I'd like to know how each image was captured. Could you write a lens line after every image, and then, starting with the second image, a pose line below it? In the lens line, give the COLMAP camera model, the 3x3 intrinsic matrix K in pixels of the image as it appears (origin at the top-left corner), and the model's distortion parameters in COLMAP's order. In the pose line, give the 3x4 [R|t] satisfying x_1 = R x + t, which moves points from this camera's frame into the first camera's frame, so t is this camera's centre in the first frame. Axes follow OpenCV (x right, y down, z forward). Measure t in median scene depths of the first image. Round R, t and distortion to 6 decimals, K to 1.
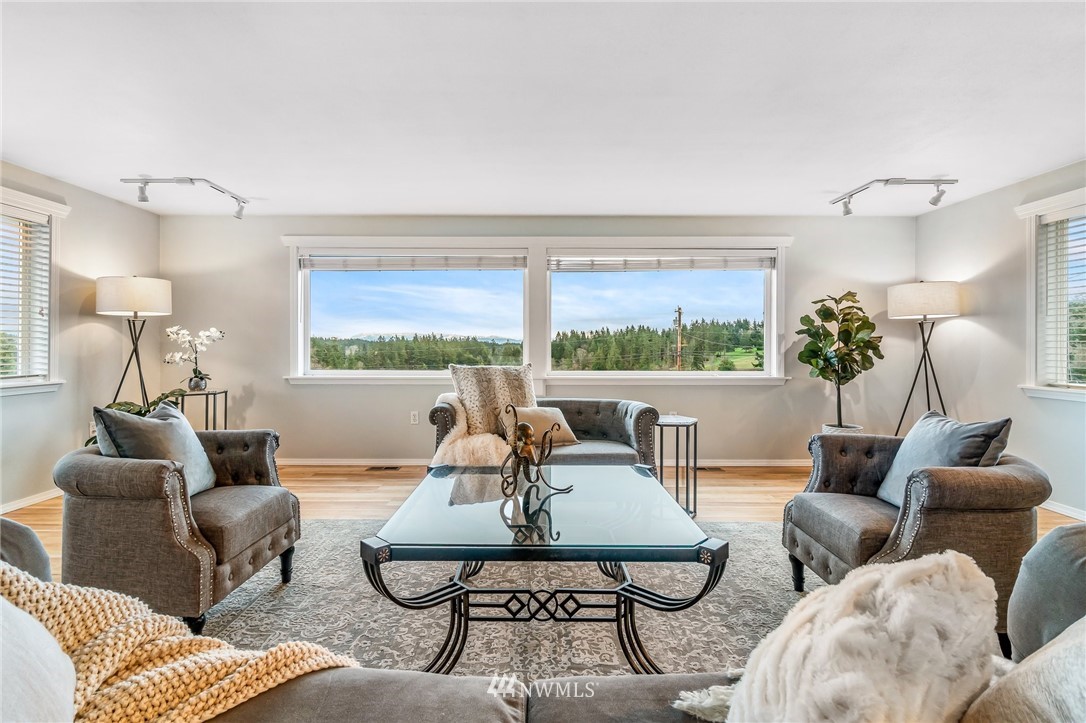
lens RADIAL K [[522.4, 0, 541.0], [0, 522.4, 348.6], [0, 0, 1]] dist [-0.005144, -0.000054]
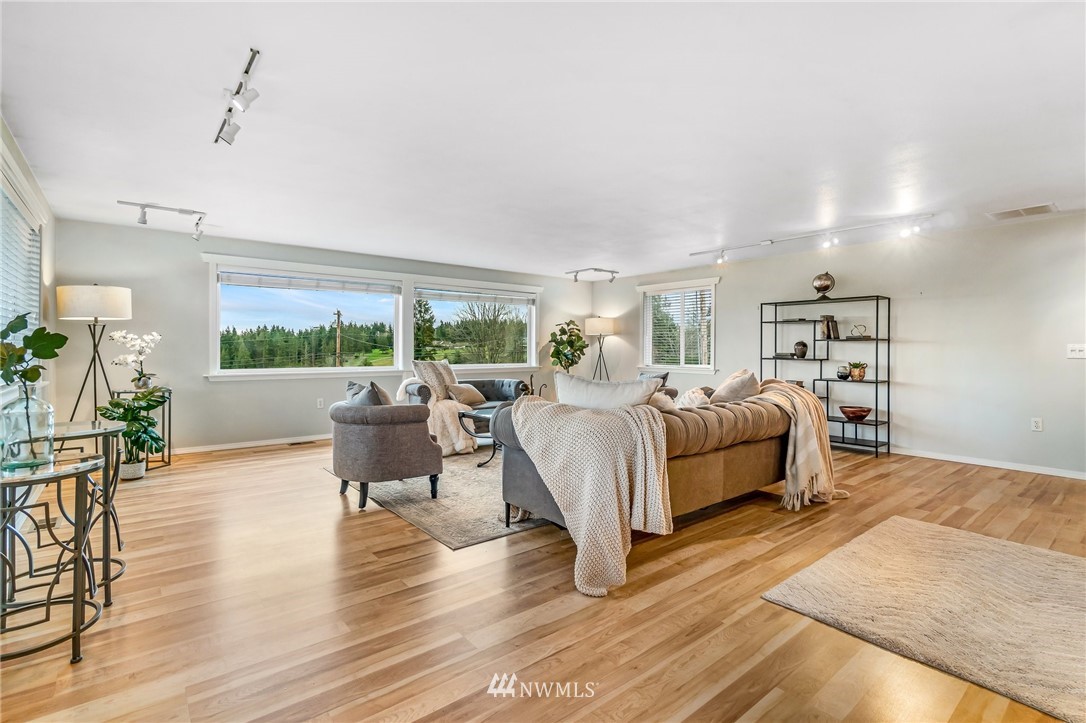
lens RADIAL K [[495.1, 0, 536.7], [0, 495.1, 355.3], [0, 0, 1]] dist [-0.009974, 0.000482]
pose [[0.780860, -0.007954, 0.624656, -0.689074], [0.001253, 0.999937, 0.011168, -0.001396], [-0.624705, -0.007938, 0.780820, -0.358754]]
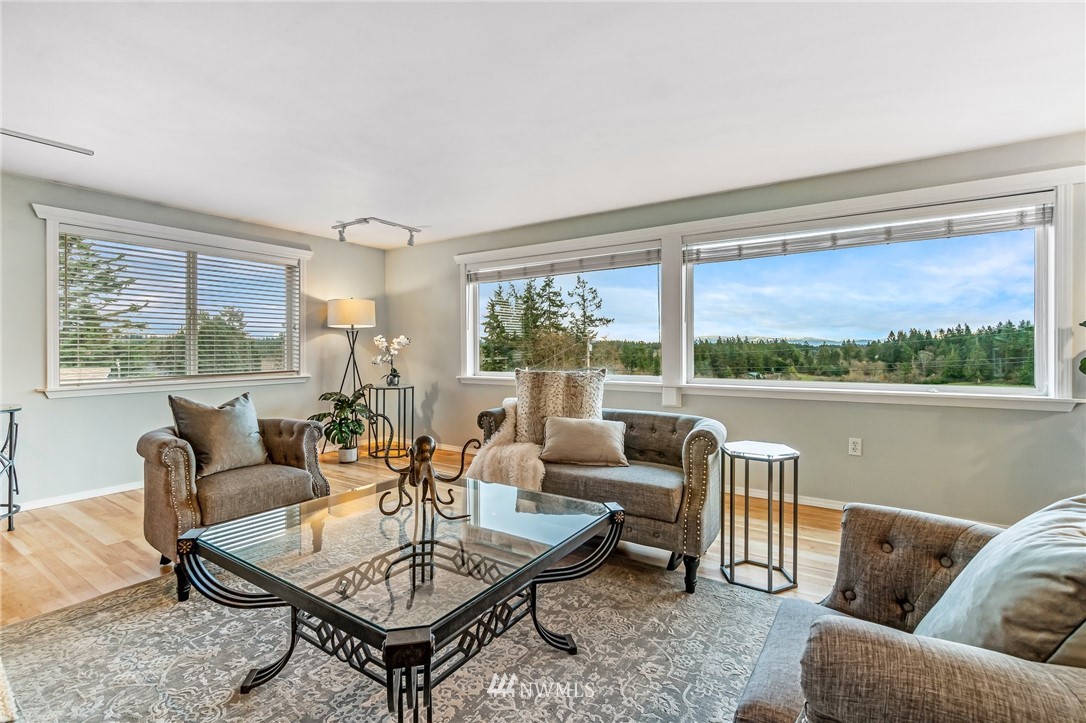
lens RADIAL K [[495.1, 0, 536.7], [0, 495.1, 355.3], [0, 0, 1]] dist [-0.009974, 0.000482]
pose [[0.829962, 0.003276, -0.557810, 0.313903], [0.001173, 0.999970, 0.007618, -0.001637], [0.557819, -0.006977, 0.829933, 0.207974]]
